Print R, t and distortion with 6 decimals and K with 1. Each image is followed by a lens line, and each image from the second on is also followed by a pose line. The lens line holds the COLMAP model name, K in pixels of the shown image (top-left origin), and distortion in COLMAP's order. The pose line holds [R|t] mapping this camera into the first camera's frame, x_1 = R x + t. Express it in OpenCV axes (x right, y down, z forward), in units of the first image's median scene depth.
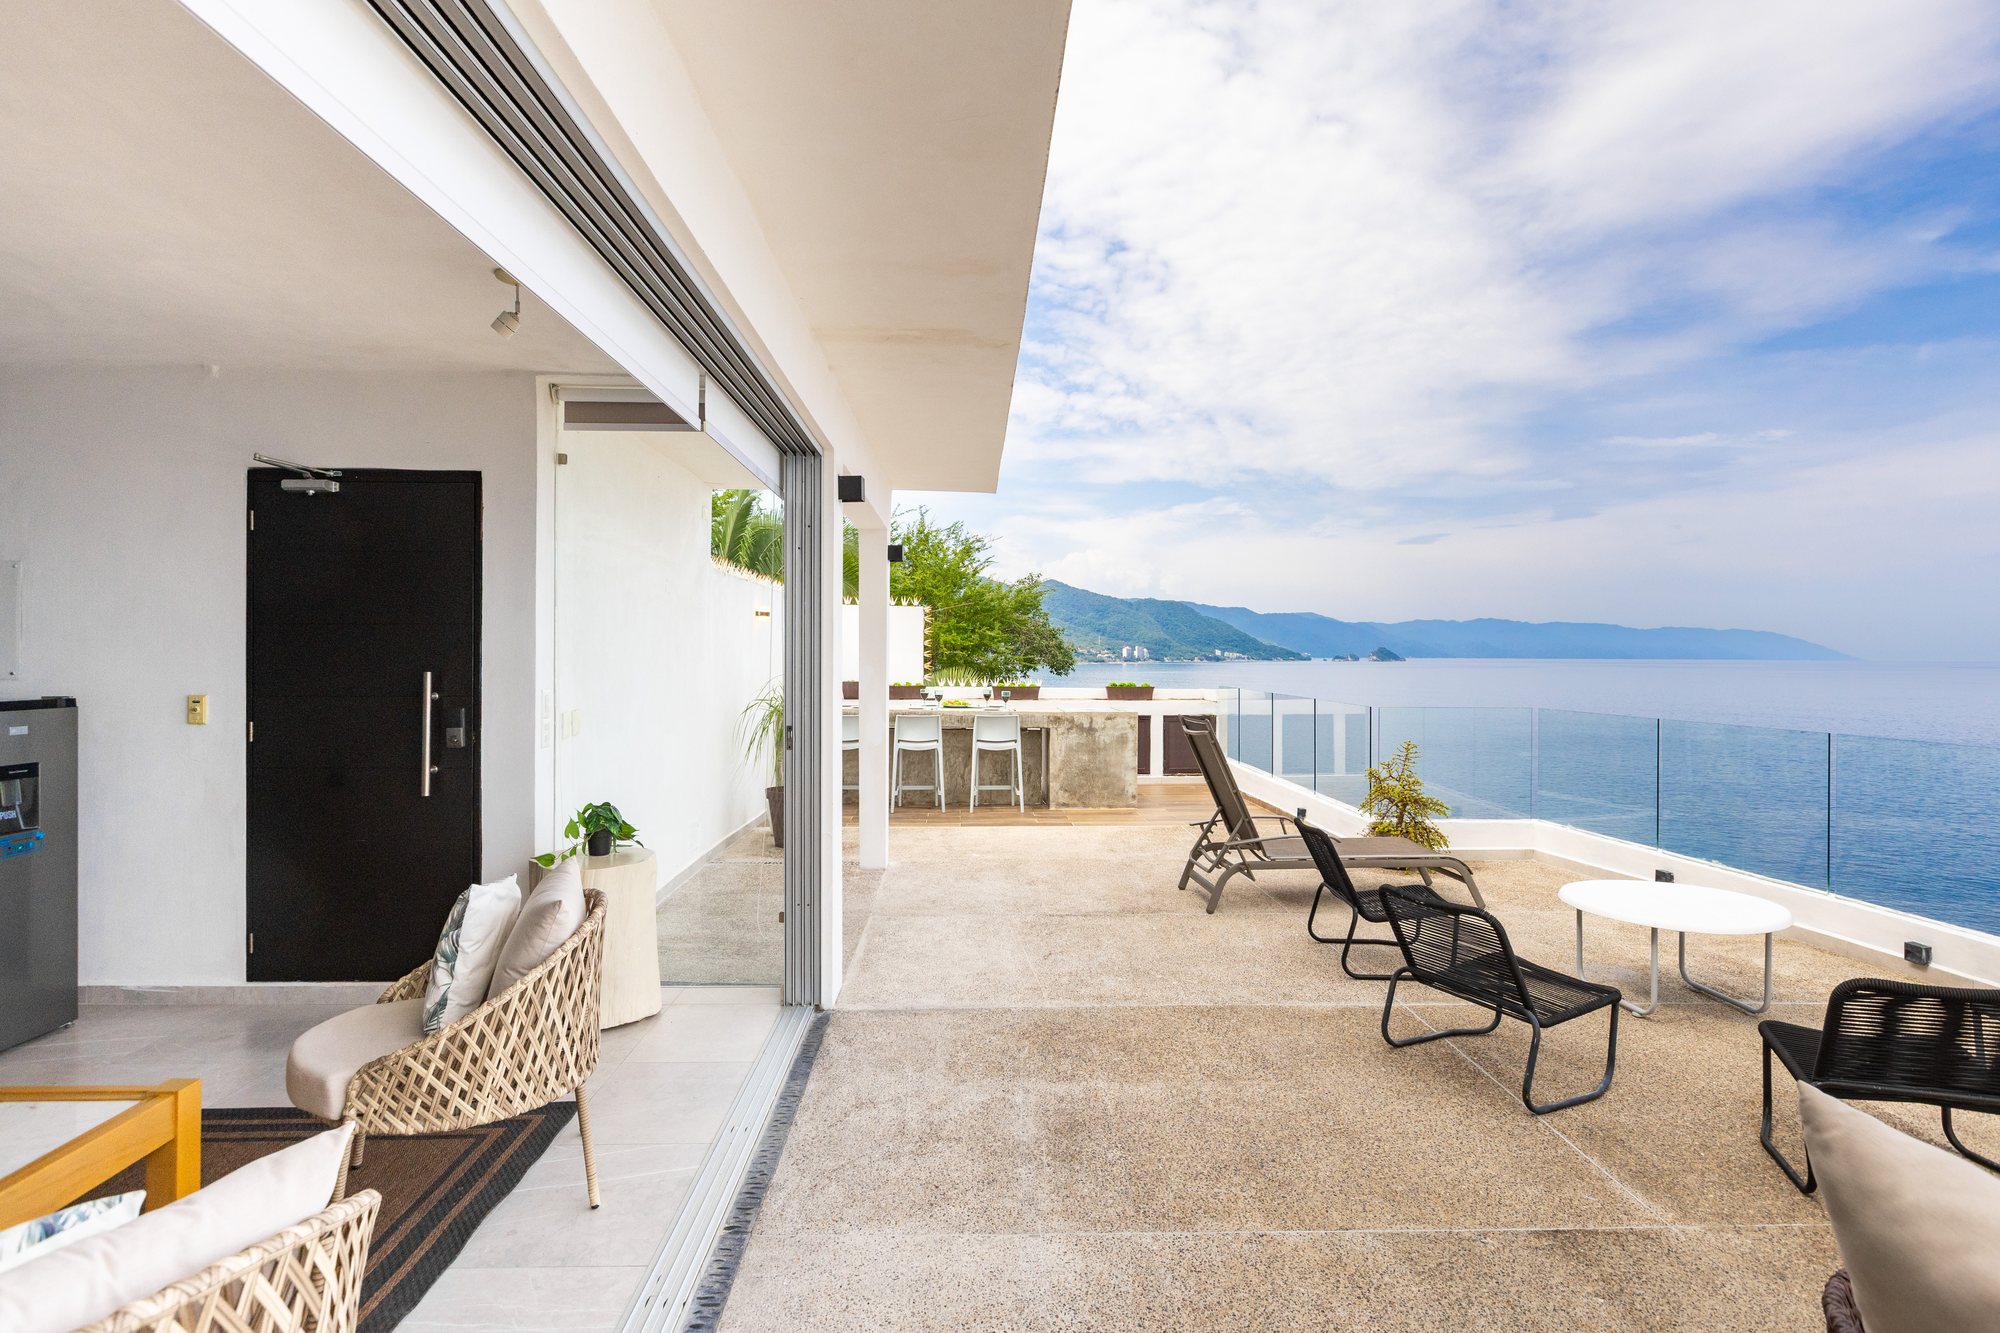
lens RADIAL K [[1031.9, 0, 1003.7], [0, 1031.9, 653.7], [0, 0, 1]] dist [0.019231, 0.004928]
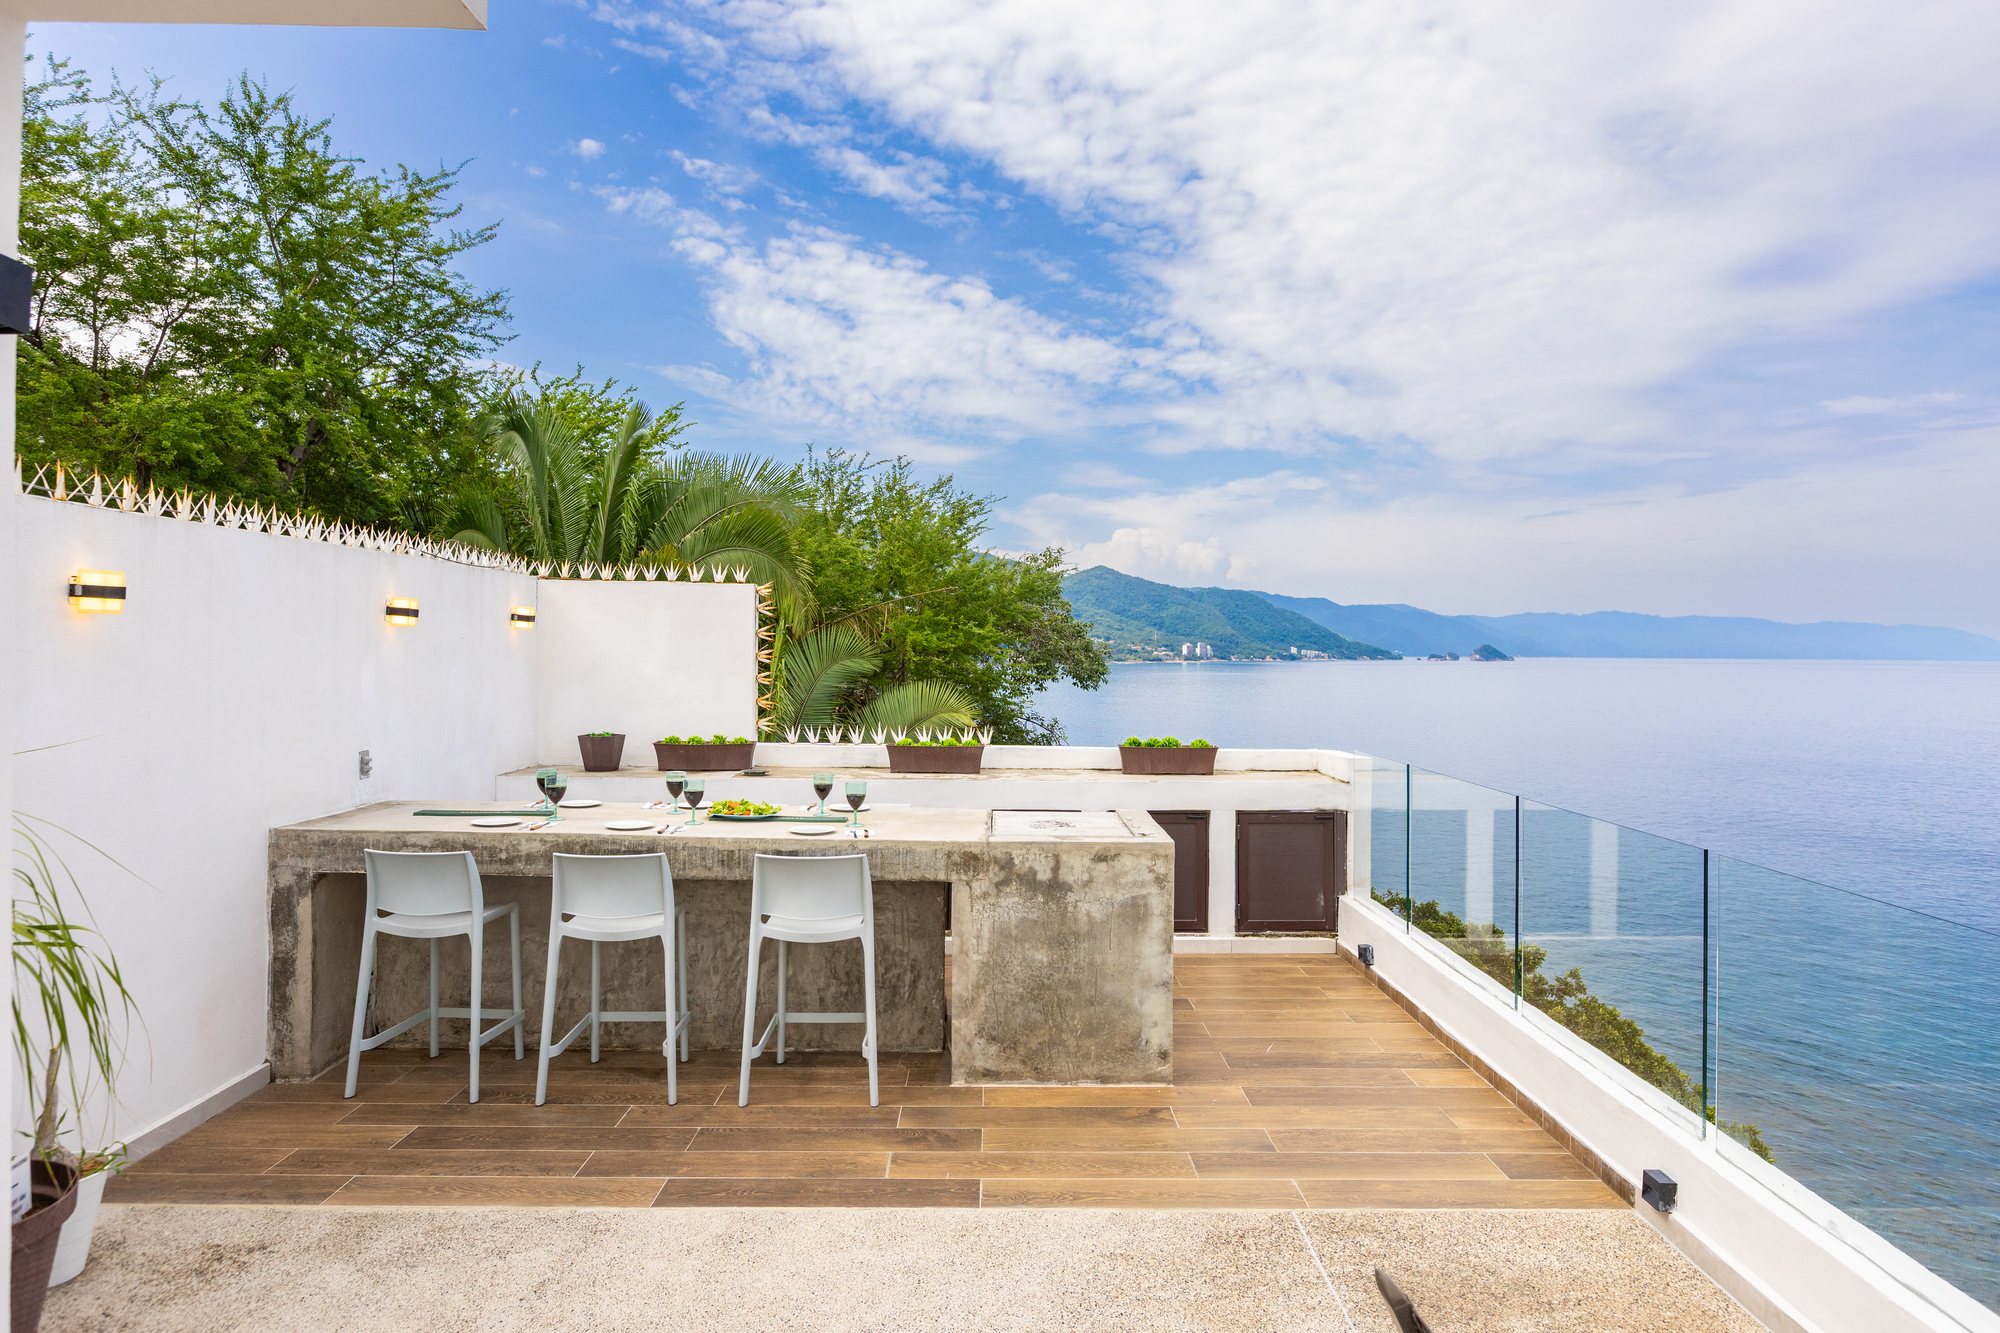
lens RADIAL K [[1124.1, 0, 990.1], [0, 1124.1, 663.3], [0, 0, 1]] dist [0.006715, 0.000836]
pose [[0.998406, 0.005018, -0.056223, 0.065909], [-0.004291, 0.999906, 0.013042, -0.014514], [0.056283, -0.012780, 0.998333, 0.447910]]
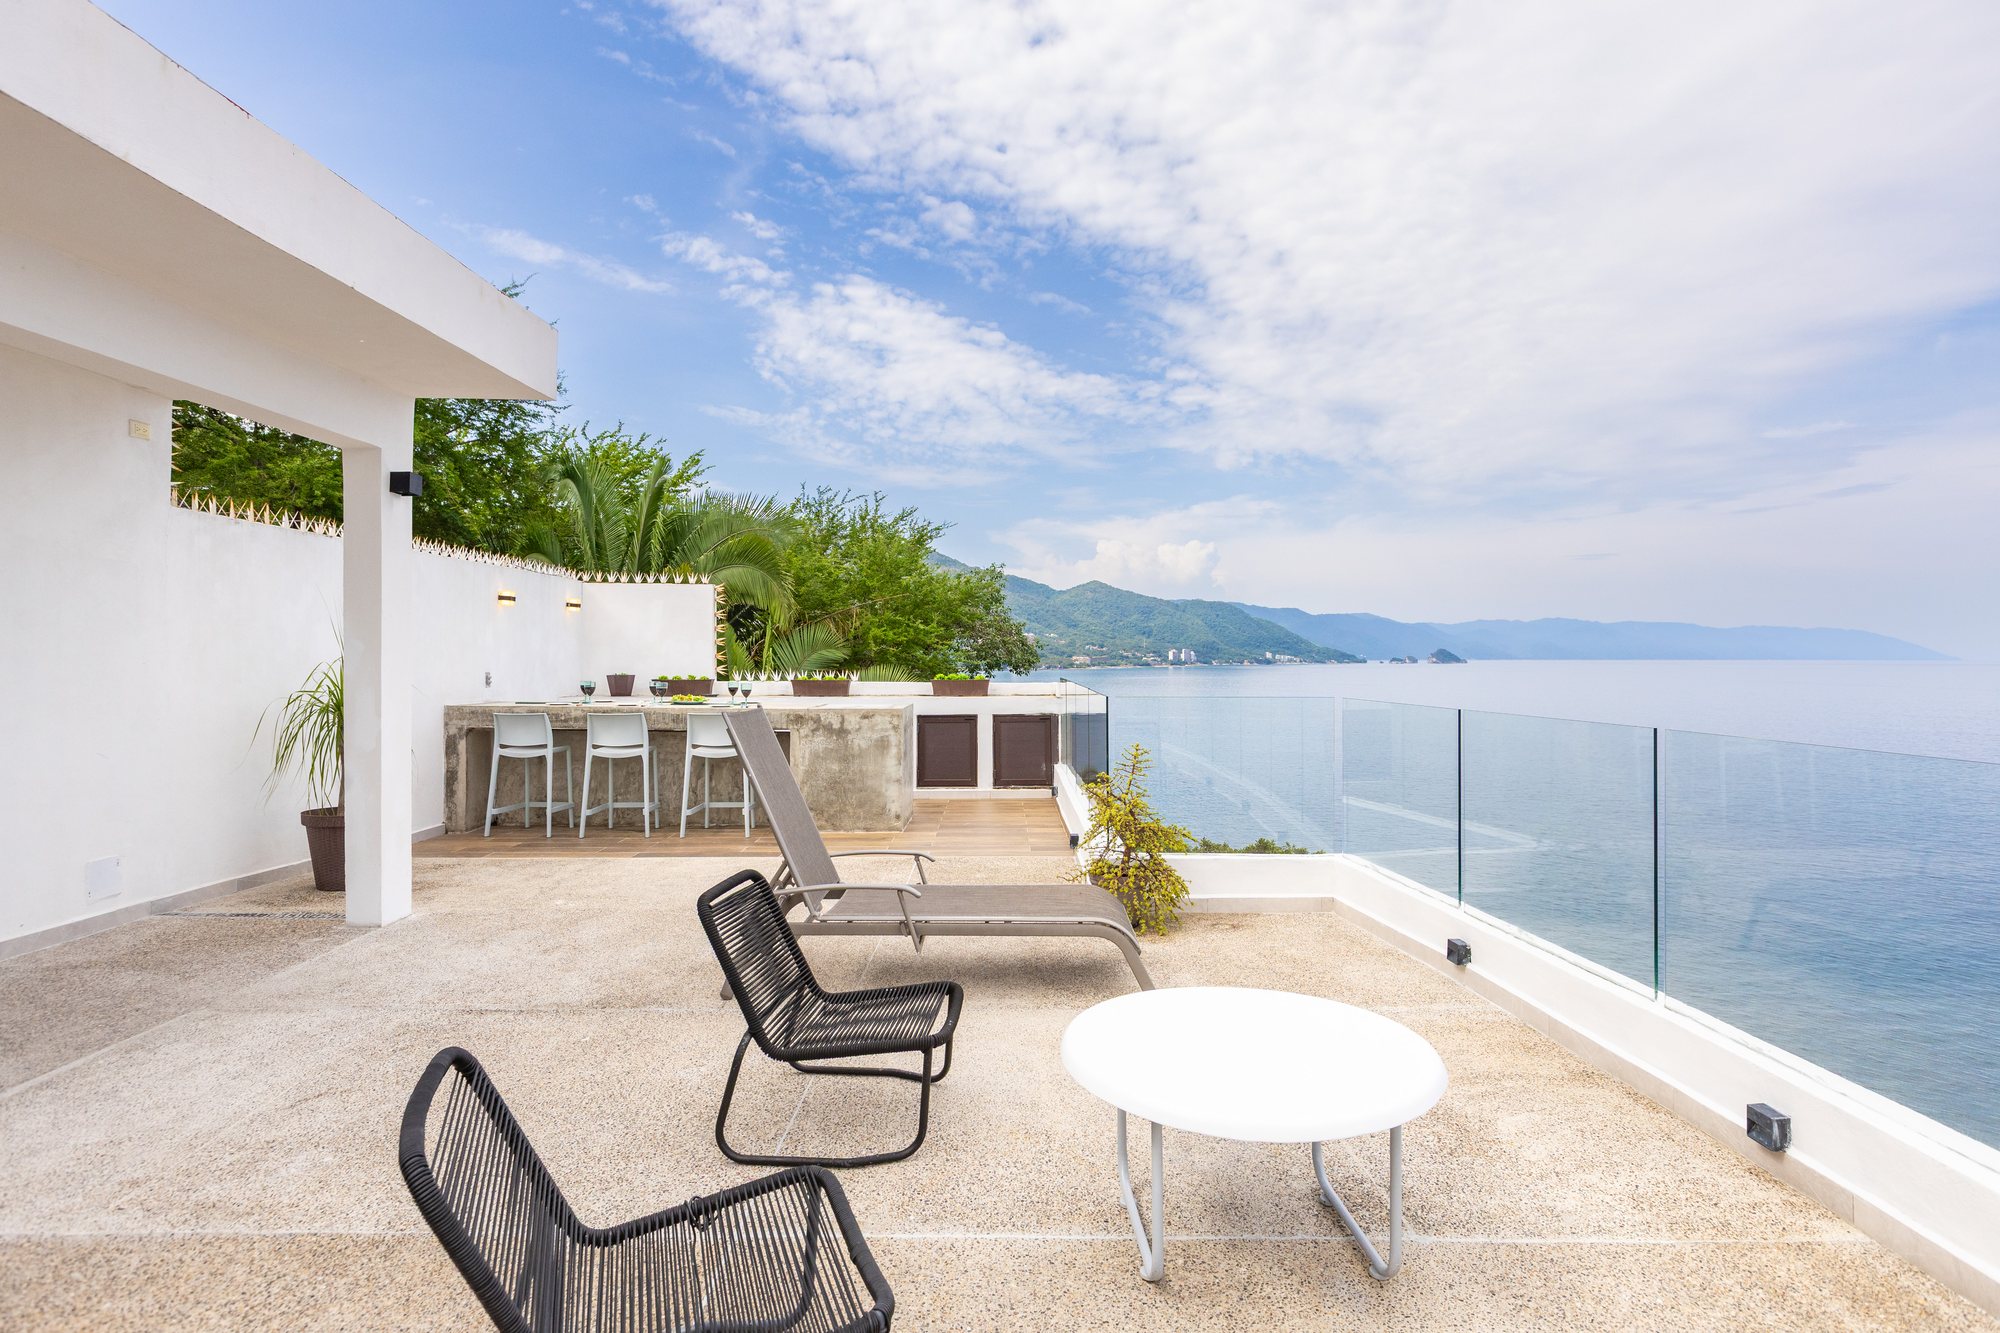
lens RADIAL K [[1031.9, 0, 1004.4], [0, 1031.9, 668.8], [0, 0, 1]] dist [0.019231, 0.004928]
pose [[0.998197, -0.002345, -0.059971, 0.203016], [0.002961, 0.999944, 0.010194, 0.014025], [0.059944, -0.010353, 0.998148, 0.172273]]
